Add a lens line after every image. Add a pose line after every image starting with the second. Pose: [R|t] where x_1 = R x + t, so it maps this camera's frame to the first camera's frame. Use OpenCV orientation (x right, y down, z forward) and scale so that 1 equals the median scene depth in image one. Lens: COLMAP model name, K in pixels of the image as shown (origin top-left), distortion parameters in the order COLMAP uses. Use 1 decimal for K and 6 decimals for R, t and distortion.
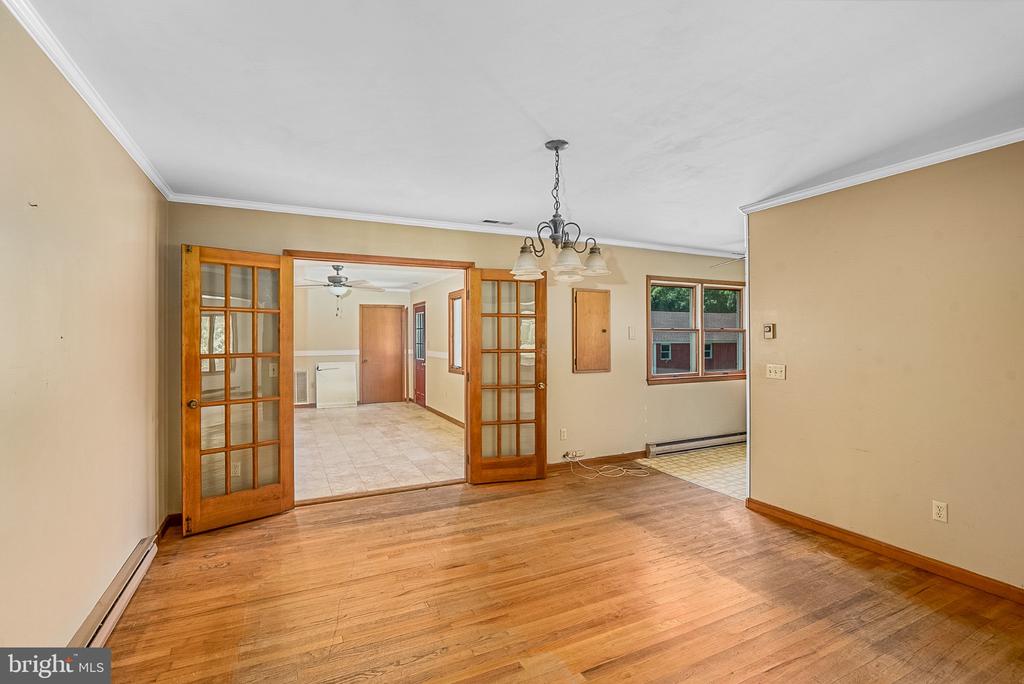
lens RADIAL K [[473.1, 0, 504.3], [0, 473.1, 338.0], [0, 0, 1]] dist [-0.000569, 0.000038]
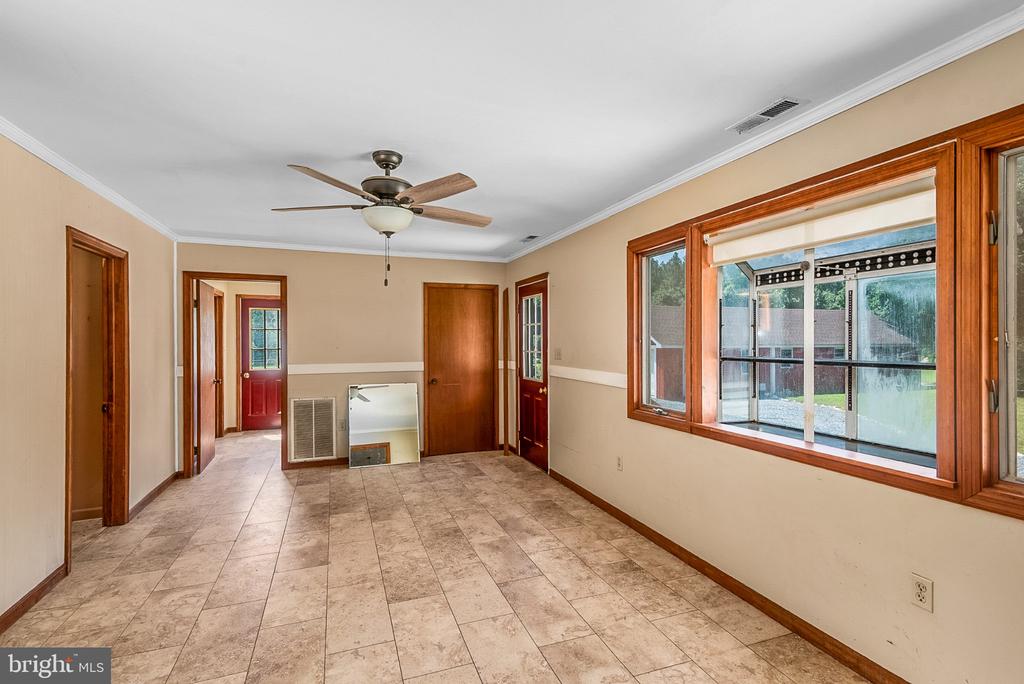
lens RADIAL K [[473.1, 0, 516.2], [0, 473.1, 342.8], [0, 0, 1]] dist [-0.000569, 0.000038]
pose [[0.997557, 0.001359, -0.069844, -0.153286], [-0.001015, 0.999987, 0.004956, -0.000821], [0.069849, -0.004873, 0.997546, 0.434031]]
